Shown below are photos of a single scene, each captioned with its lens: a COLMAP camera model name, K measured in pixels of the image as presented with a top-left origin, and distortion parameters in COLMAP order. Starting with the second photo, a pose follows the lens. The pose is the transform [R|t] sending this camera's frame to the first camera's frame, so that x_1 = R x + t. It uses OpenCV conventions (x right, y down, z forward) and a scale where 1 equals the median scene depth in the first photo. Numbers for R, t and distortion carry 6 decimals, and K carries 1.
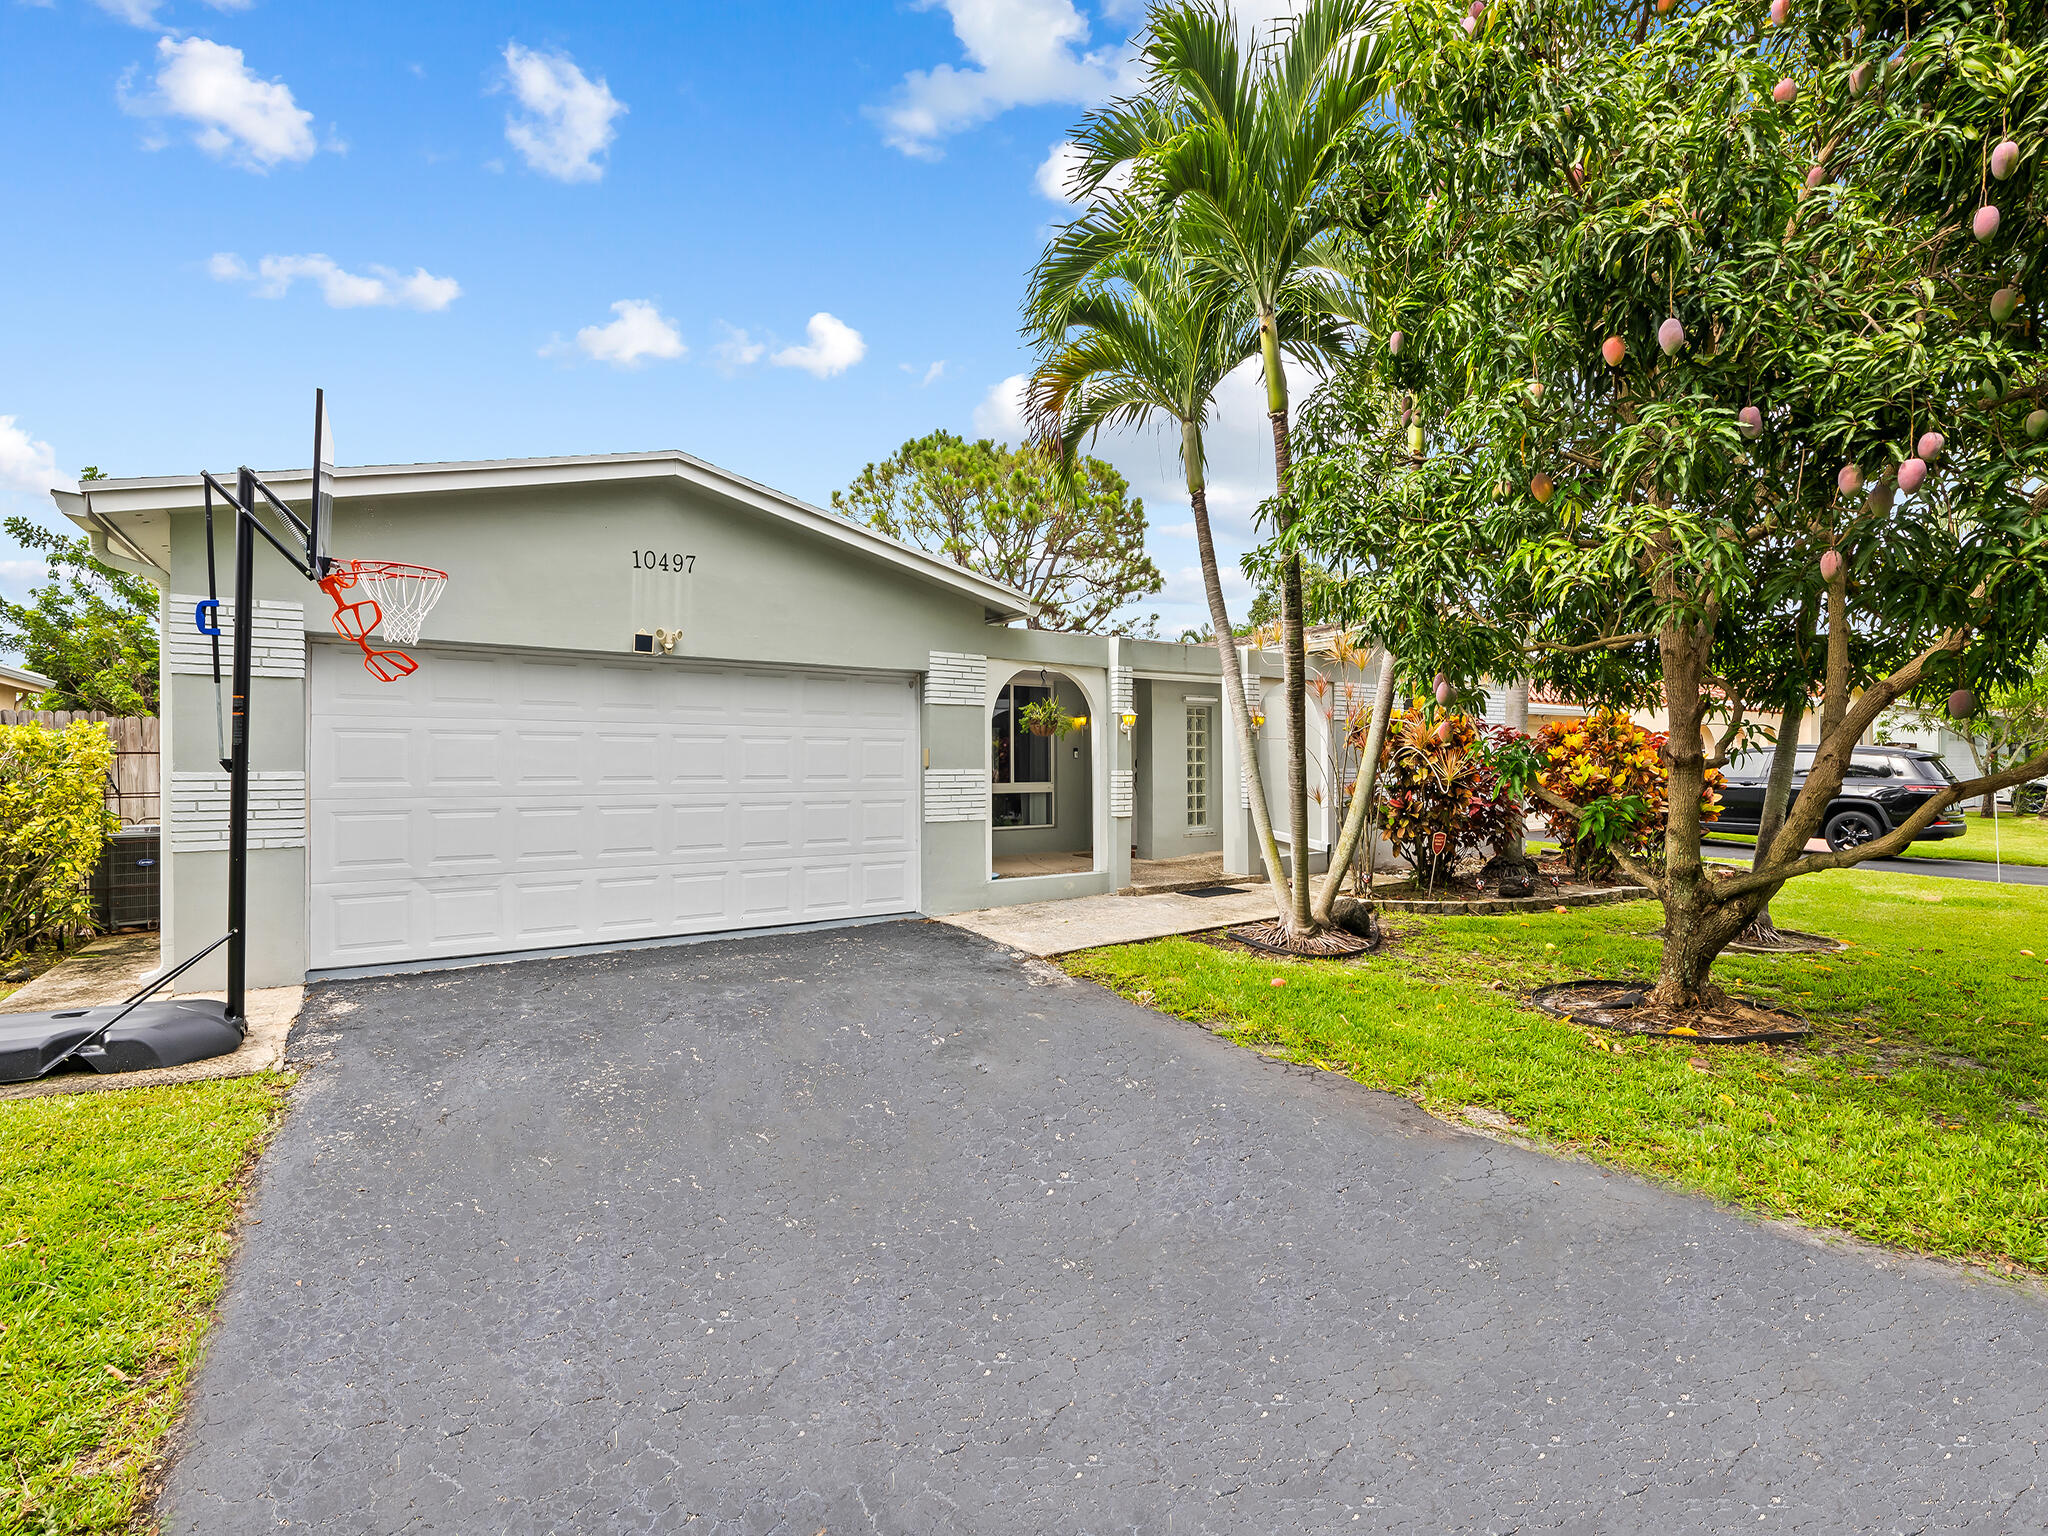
lens RADIAL K [[1121.2, 0, 1025.0], [0, 1121.2, 761.6], [0, 0, 1]] dist [-0.001170, -0.003164]
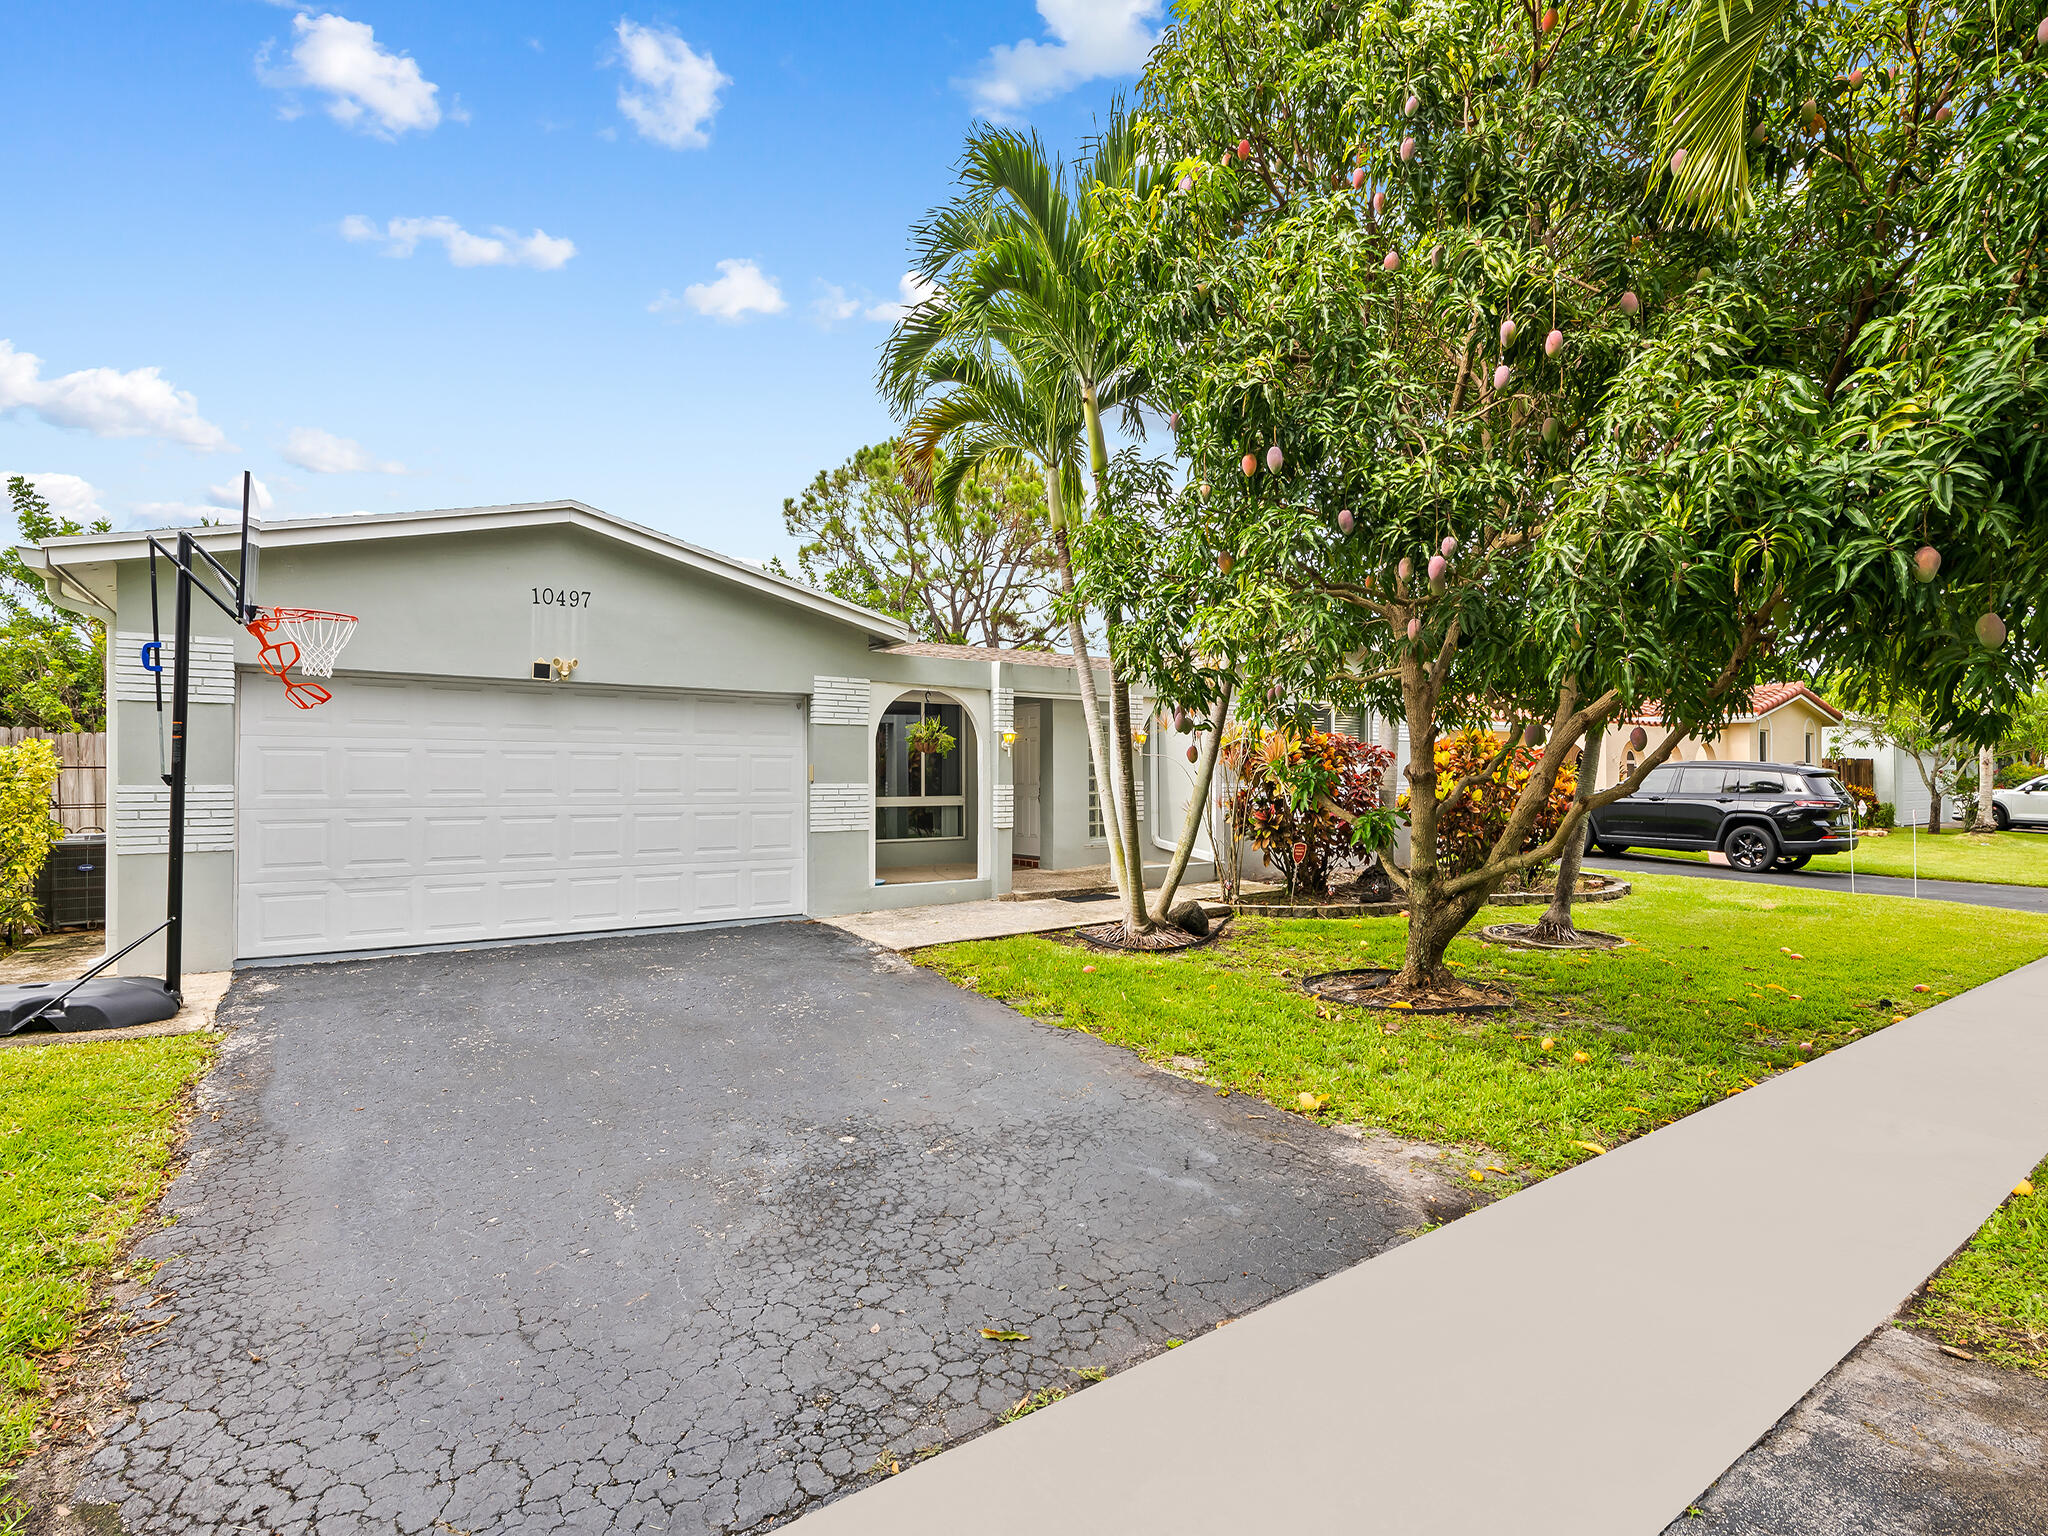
lens RADIAL K [[1180.1, 0, 1024.0], [0, 1180.1, 768.0], [0, 0, 1]] dist [0.003326, 0.000362]
pose [[0.999870, 0.002065, 0.015992, 0.123713], [-0.001973, 0.999982, -0.005746, -0.002630], [-0.016003, 0.005714, 0.999856, -0.188511]]
